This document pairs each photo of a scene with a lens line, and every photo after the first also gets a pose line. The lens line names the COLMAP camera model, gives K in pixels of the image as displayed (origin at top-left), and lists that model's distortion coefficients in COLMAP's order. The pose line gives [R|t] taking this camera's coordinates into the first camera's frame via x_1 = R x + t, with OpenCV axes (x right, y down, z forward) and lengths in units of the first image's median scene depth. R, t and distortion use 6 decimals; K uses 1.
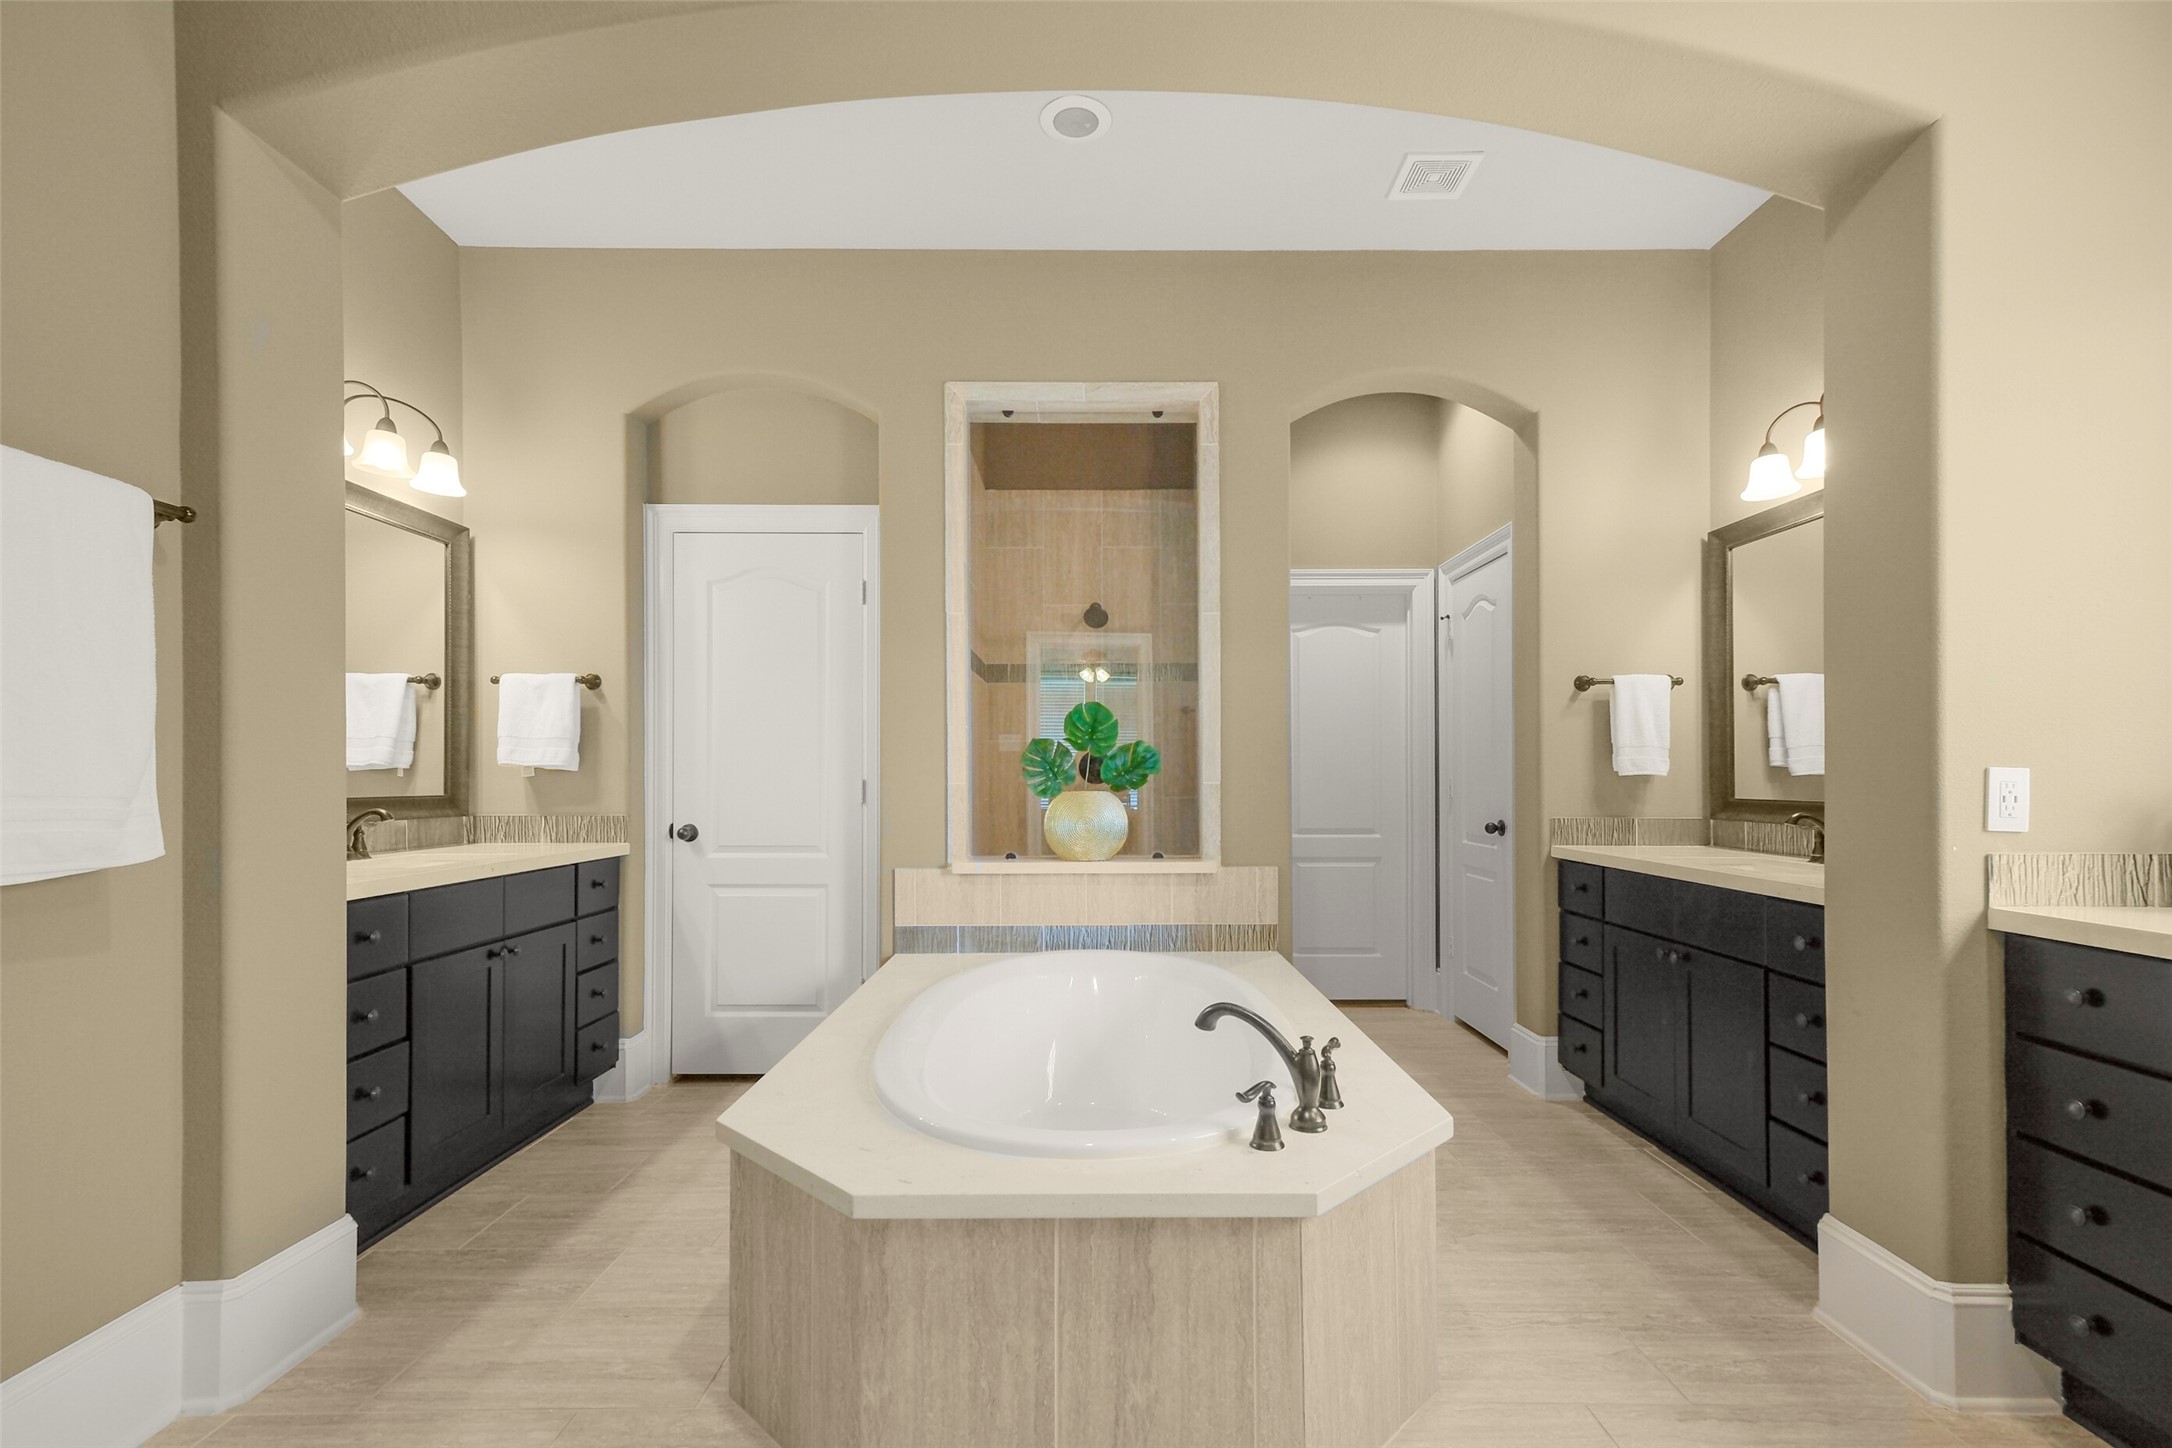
lens RADIAL K [[968.0, 0, 1080.2], [0, 968.0, 768.5], [0, 0, 1]] dist [0.017997, 0.000134]
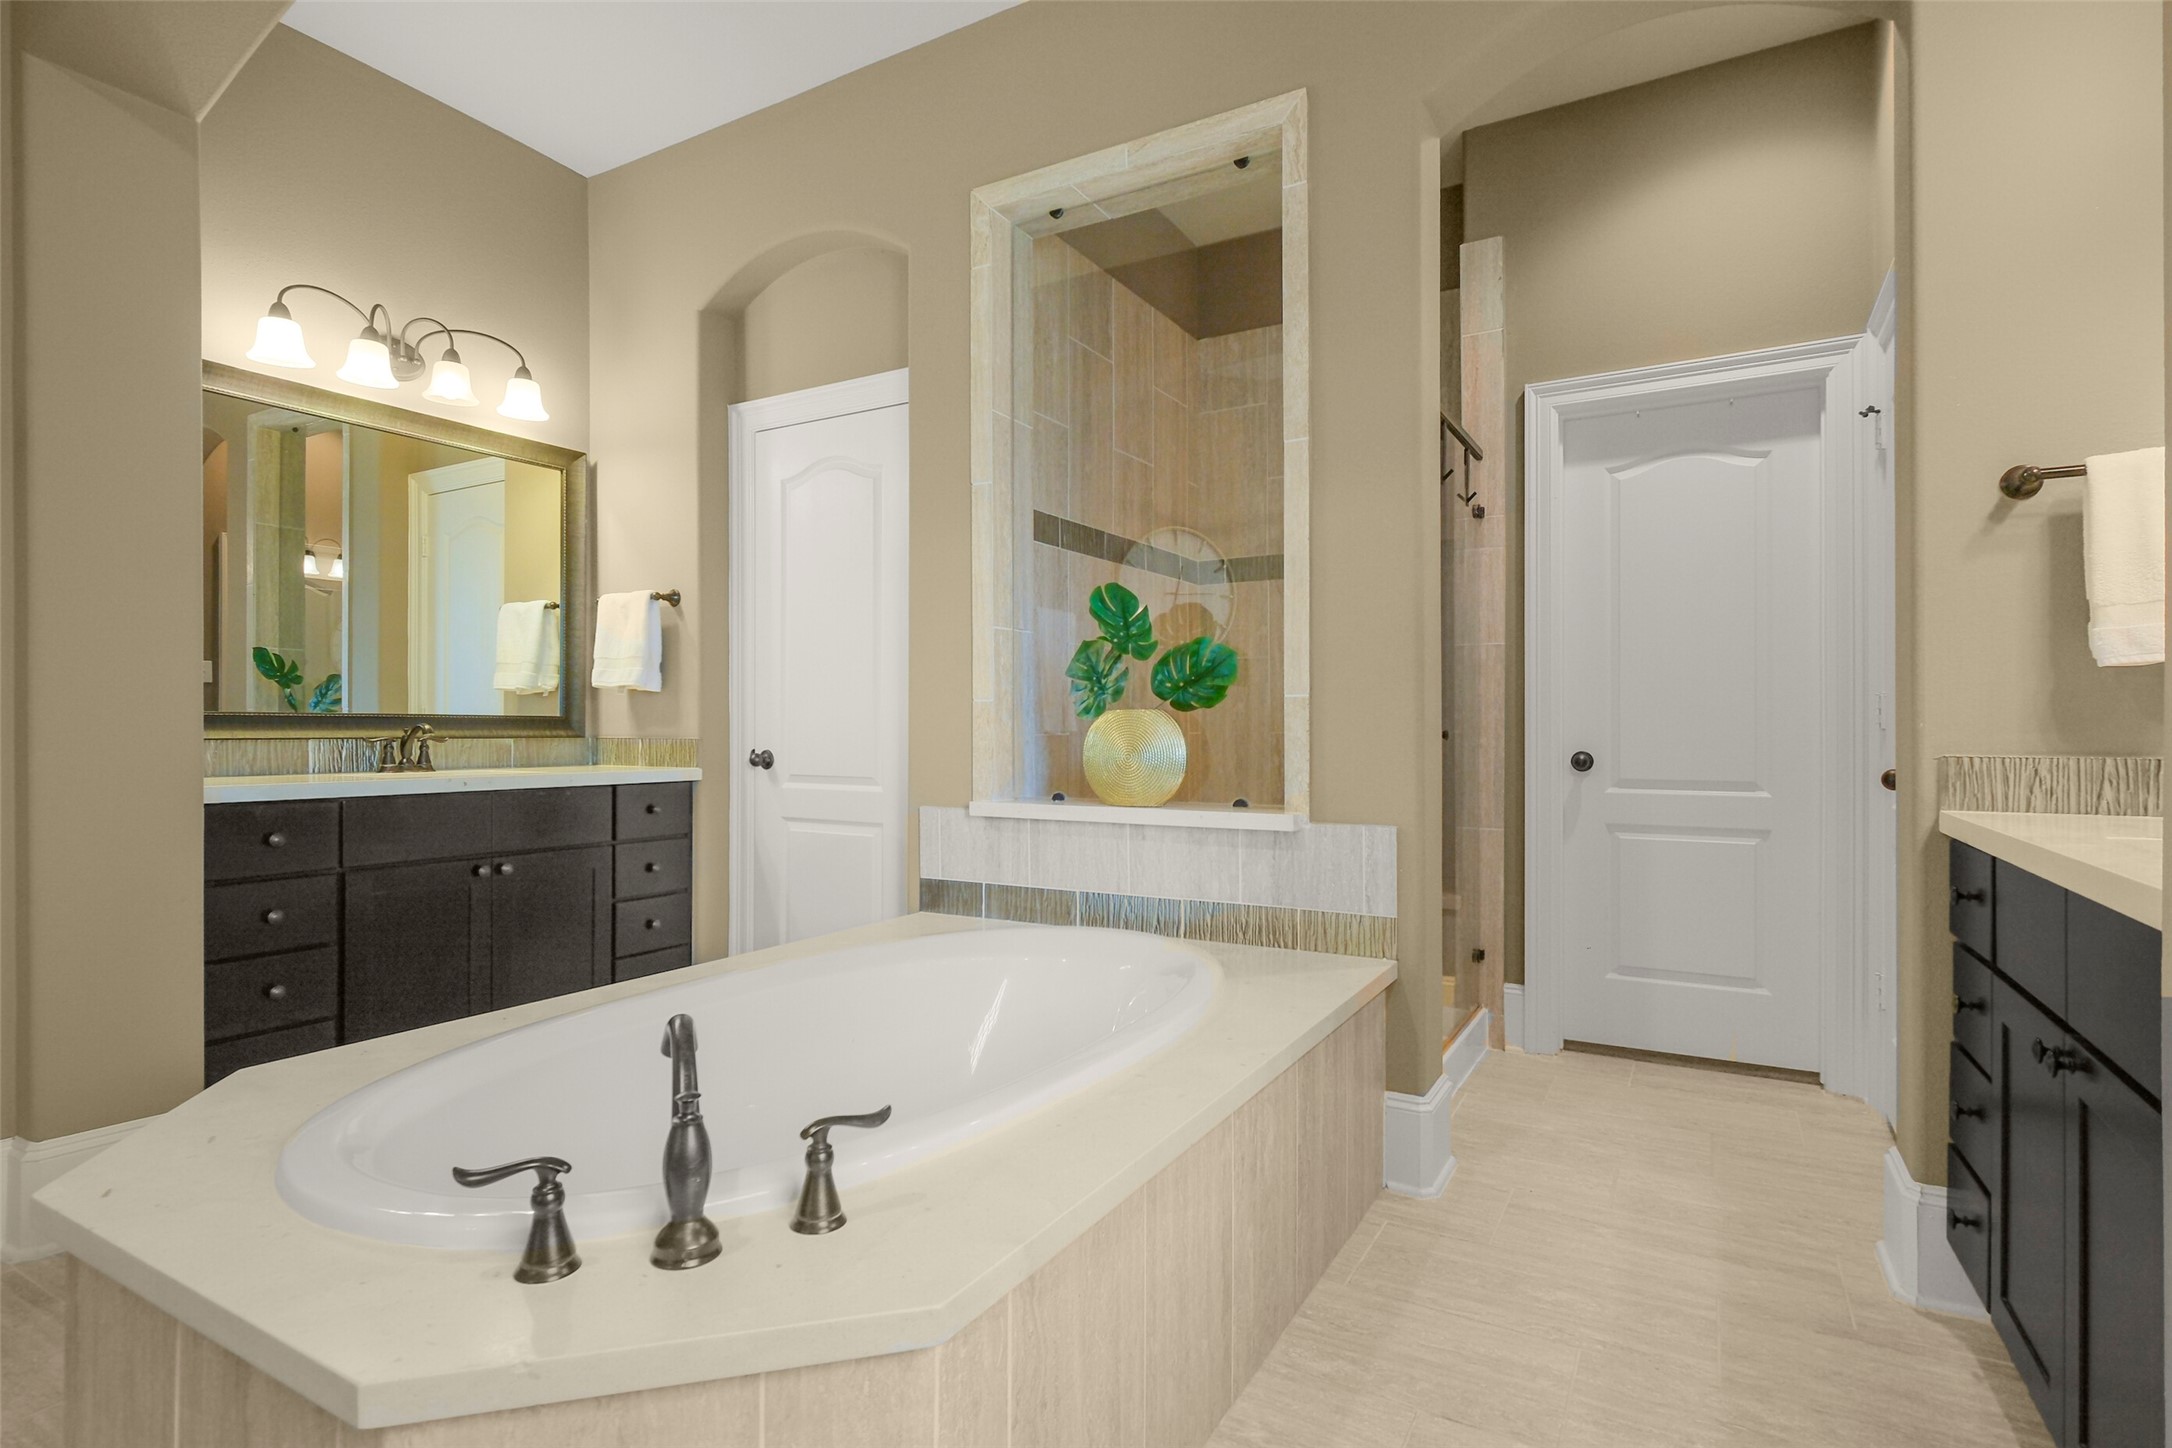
lens RADIAL K [[1067.3, 0, 1086.0], [0, 1067.3, 724.0], [0, 0, 1]] dist [0.001500, -0.000636]
pose [[0.867812, 0.000028, -0.496893, 0.373146], [0.001529, 0.999995, 0.002727, 0.032062], [0.496891, -0.003126, 0.867807, 0.294998]]
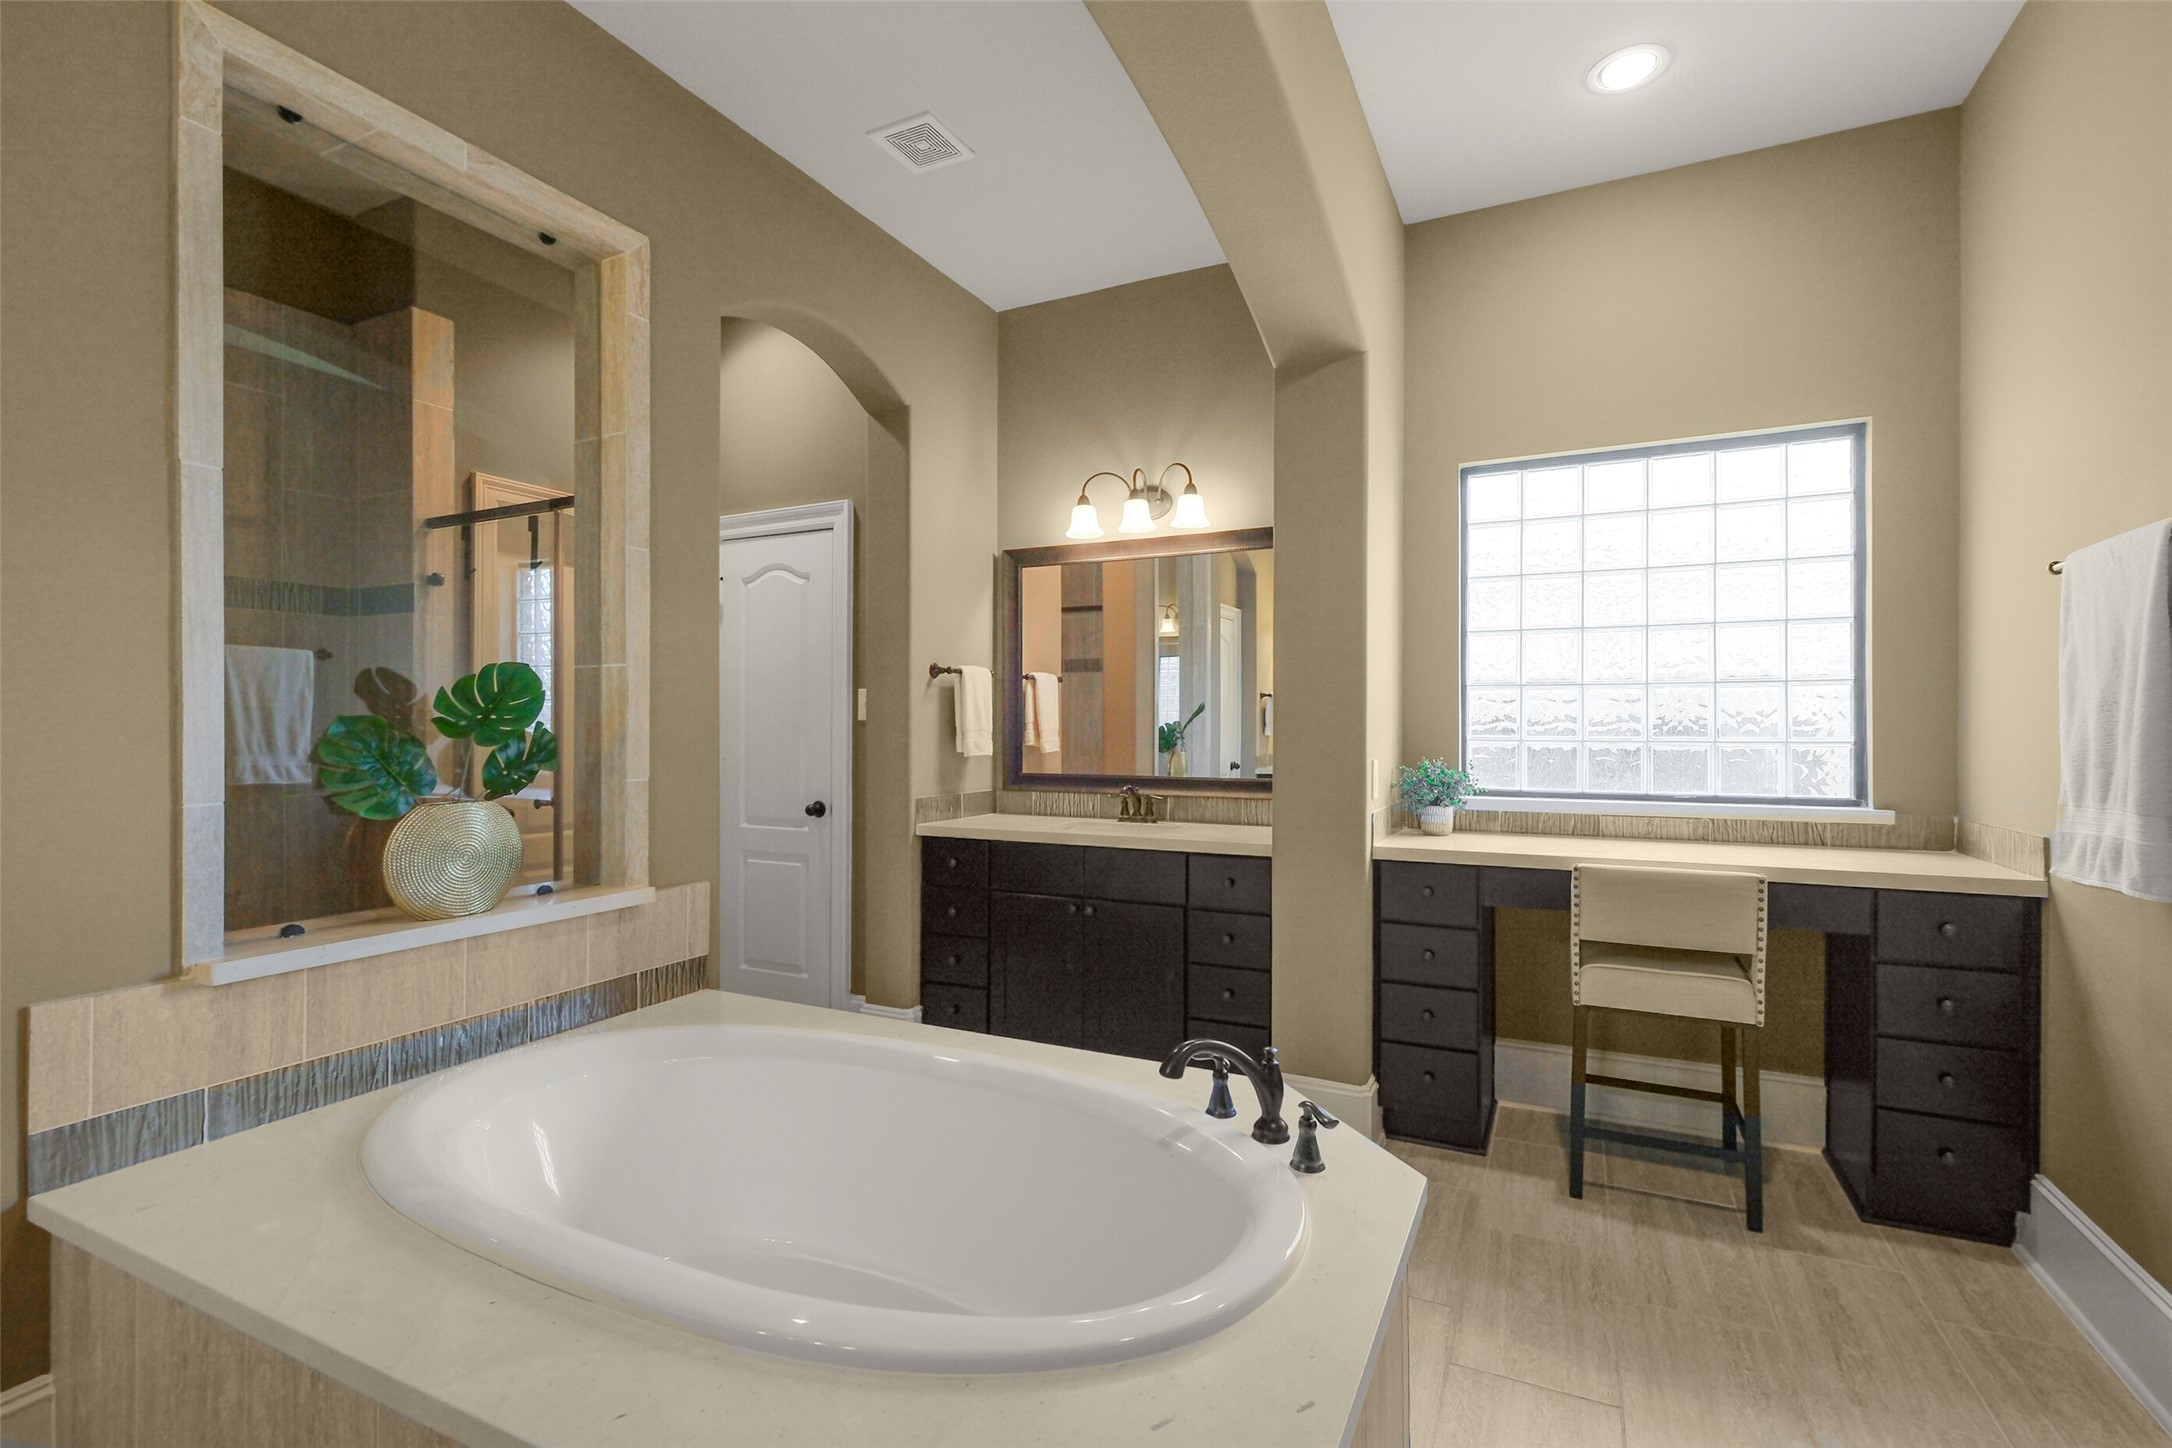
lens RADIAL K [[991.1, 0, 1086.0], [0, 991.1, 724.0], [0, 0, 1]] dist [0.002059, 0.000207]
pose [[0.445136, 0.003042, 0.895458, -0.384973], [-0.005241, 0.999986, -0.000791, -0.028397], [-0.895447, -0.004341, 0.445146, 0.363359]]
